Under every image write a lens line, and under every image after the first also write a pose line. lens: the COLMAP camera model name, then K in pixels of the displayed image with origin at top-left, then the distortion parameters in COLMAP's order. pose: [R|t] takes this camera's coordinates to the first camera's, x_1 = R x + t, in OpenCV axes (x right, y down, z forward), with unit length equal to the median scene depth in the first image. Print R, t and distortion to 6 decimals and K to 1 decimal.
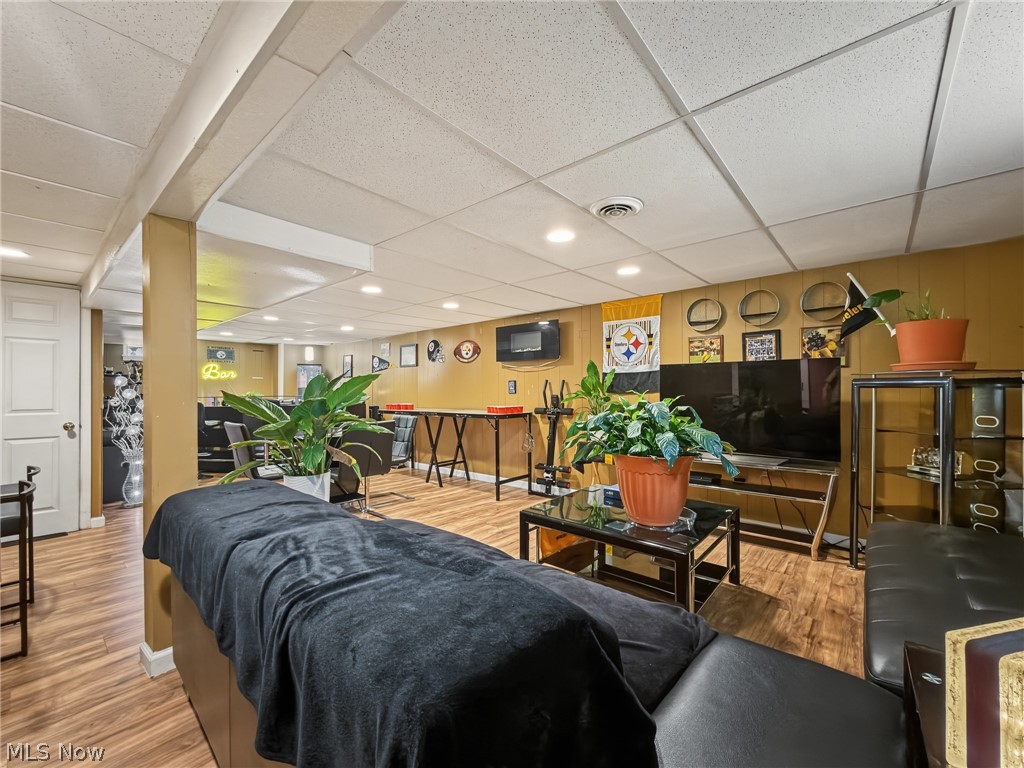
lens RADIAL K [[421.2, 0, 512.5], [0, 421.2, 388.3], [0, 0, 1]] dist [0.000438, -0.000355]
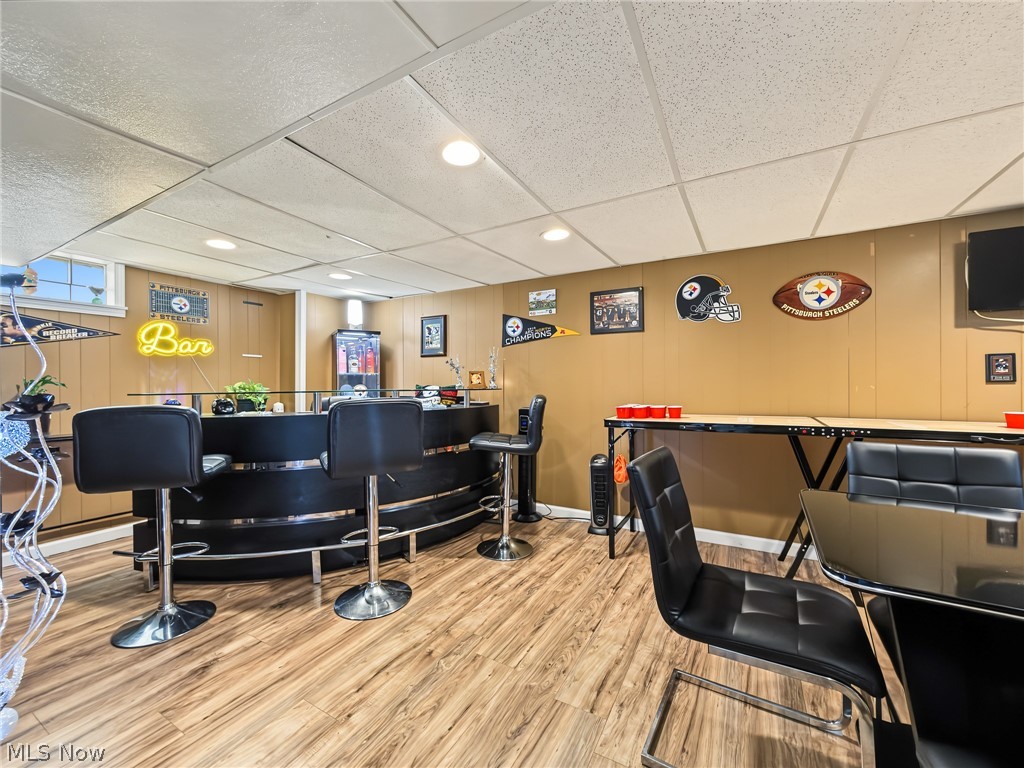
lens RADIAL K [[412.1, 0, 512.8], [0, 412.1, 384.0], [0, 0, 1]] dist [0.000877, -0.000589]
pose [[0.980921, -0.000777, 0.194404, -0.664829], [-0.000036, 0.999991, 0.004183, 0.013187], [-0.194406, -0.004111, 0.980913, 0.753586]]
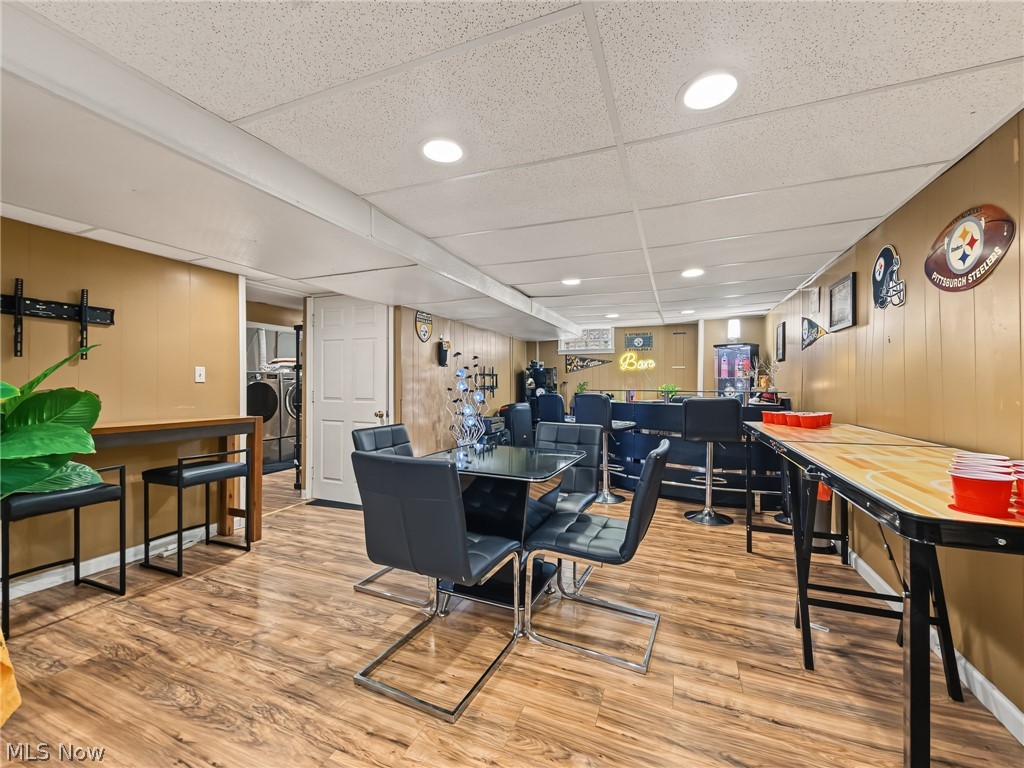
lens RADIAL K [[419.4, 0, 512.0], [0, 419.4, 384.0], [0, 0, 1]] dist [-0.000361, -0.000385]
pose [[0.322482, 0.004540, -0.946565, 0.081502], [0.002213, 0.999982, 0.005550, 0.003685], [0.946573, -0.003885, 0.322466, 0.753170]]
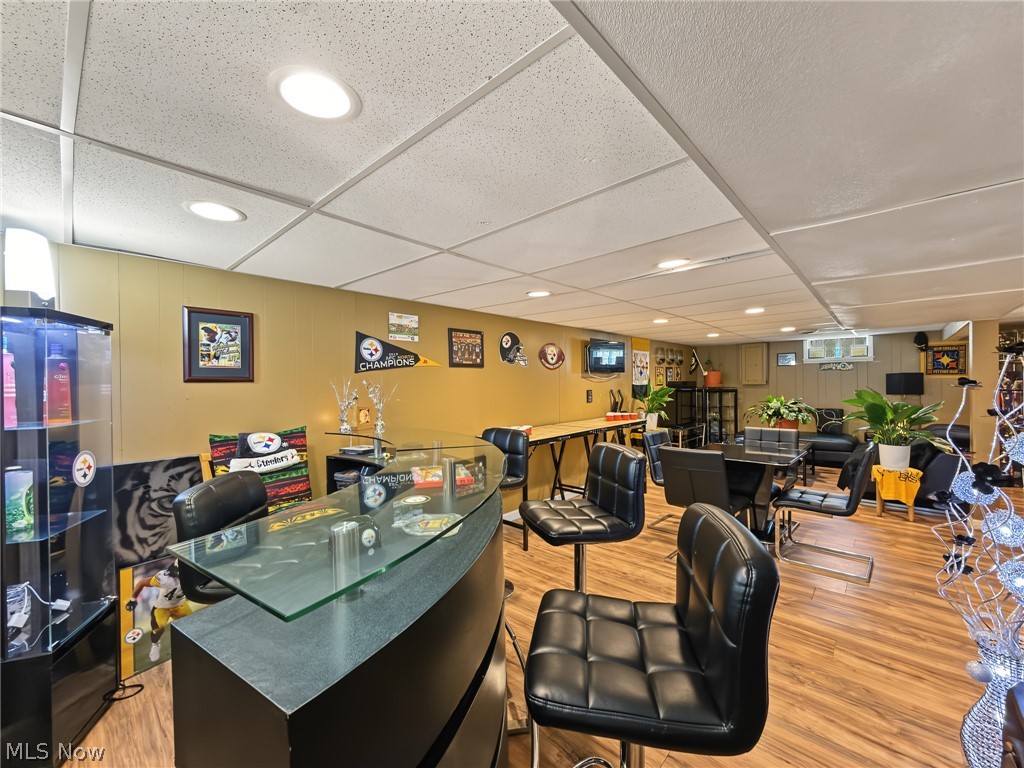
lens RADIAL K [[412.1, 0, 512.8], [0, 412.1, 384.0], [0, 0, 1]] dist [0.000877, -0.000589]
pose [[0.027505, 0.004703, 0.999611, -1.164217], [0.010423, 0.999933, -0.004991, -0.034601], [-0.999567, 0.010556, 0.027455, 1.305534]]
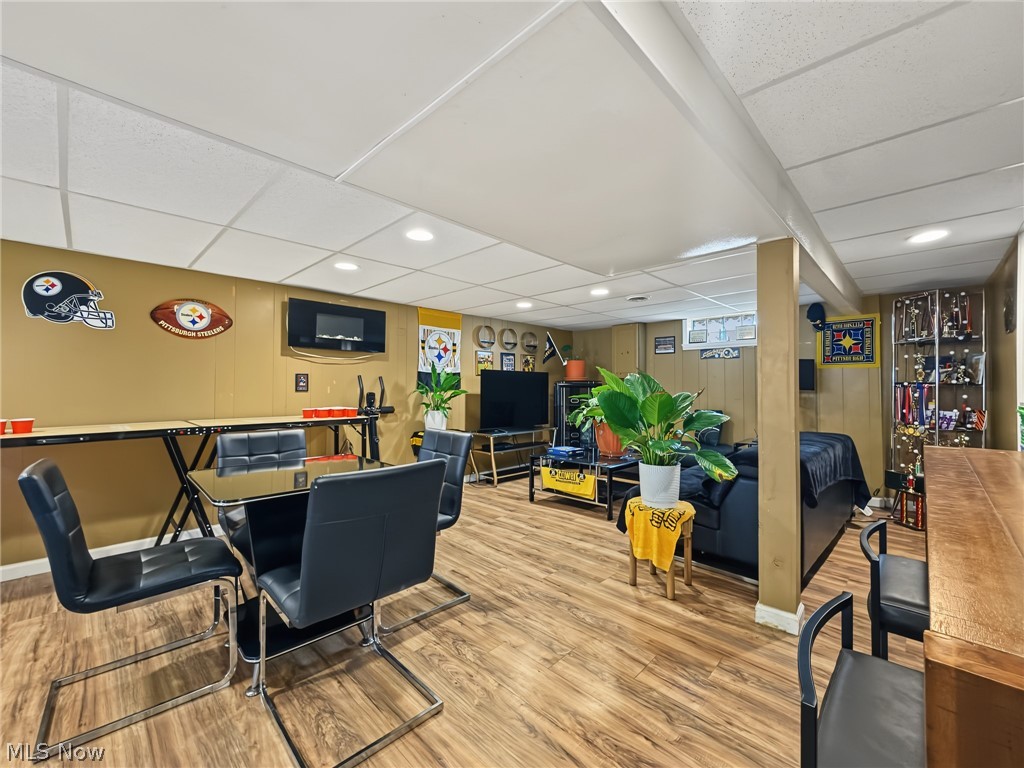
lens RADIAL K [[420.7, 0, 511.3], [0, 420.7, 378.9], [0, 0, 1]] dist [-0.001900, -0.000240]
pose [[0.059531, 0.026976, 0.997862, -0.799996], [-0.005613, 0.999628, -0.026689, 0.008859], [-0.998211, -0.004012, 0.059660, 0.662269]]
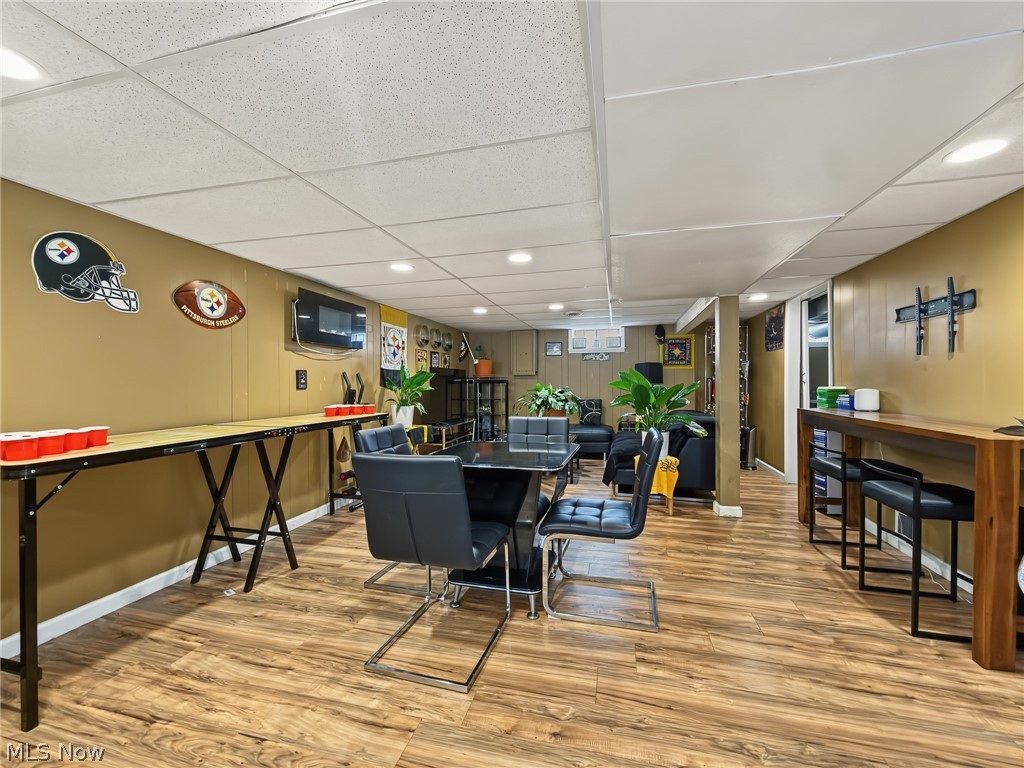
lens RADIAL K [[419.4, 0, 512.0], [0, 419.4, 384.0], [0, 0, 1]] dist [-0.000361, -0.000385]
pose [[-0.446742, 0.008654, 0.894621, -0.855492], [0.007442, 0.999955, -0.005956, 0.011702], [-0.894632, 0.003997, -0.446787, 1.120275]]
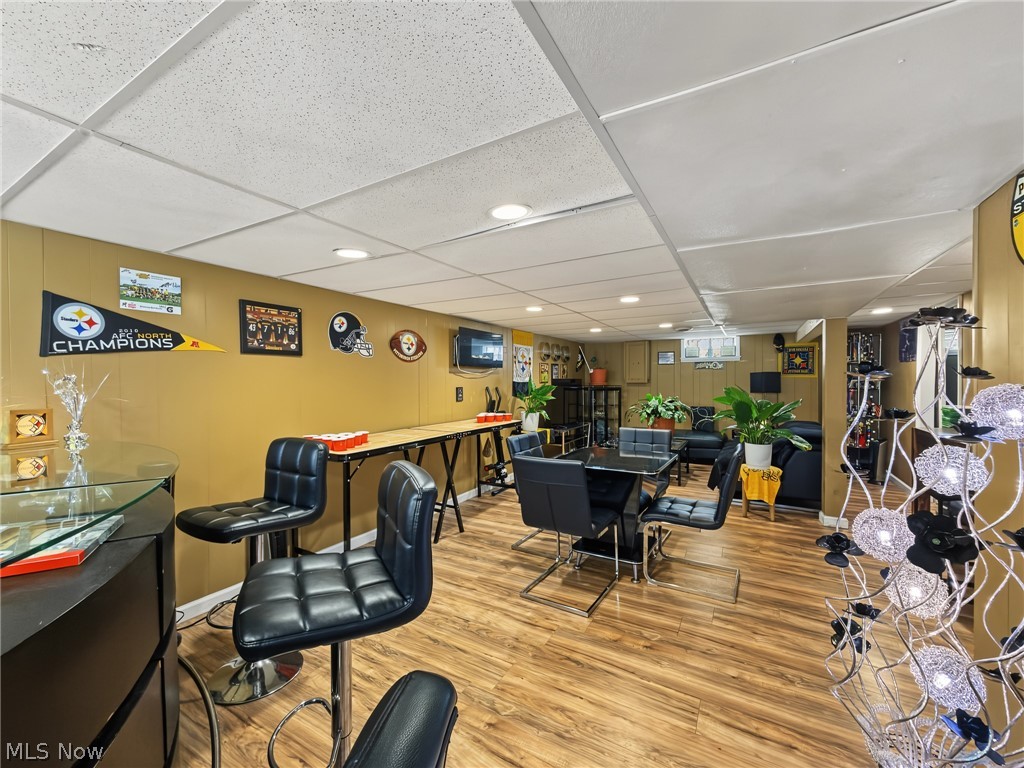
lens RADIAL K [[416.5, 0, 512.0], [0, 416.5, 384.0], [0, 0, 1]] dist [-0.000374, -0.000291]
pose [[-0.191604, 0.000890, 0.981472, -1.019524], [0.004877, 0.999988, 0.000045, -0.027914], [-0.981460, 0.004796, -0.191606, 1.190669]]
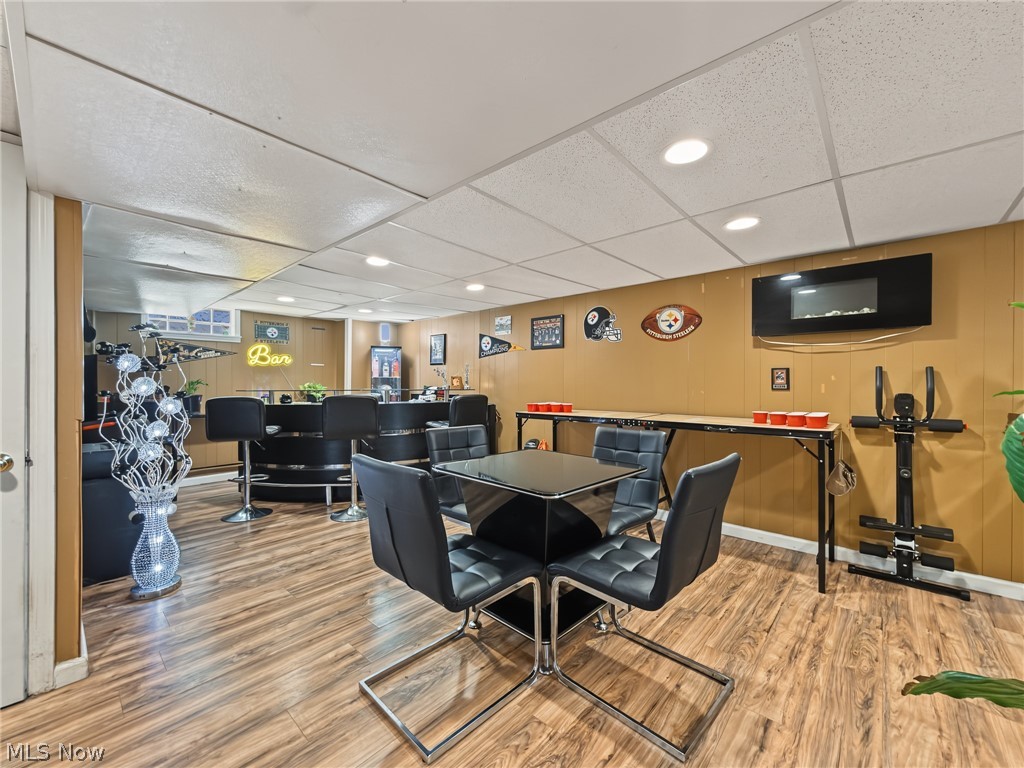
lens RADIAL K [[412.1, 0, 512.8], [0, 412.1, 384.0], [0, 0, 1]] dist [0.000877, -0.000589]
pose [[0.999701, 0.007787, -0.023184, -0.406898], [-0.007613, 0.999942, 0.007559, 0.002474], [0.023241, -0.007380, 0.999703, 0.462338]]
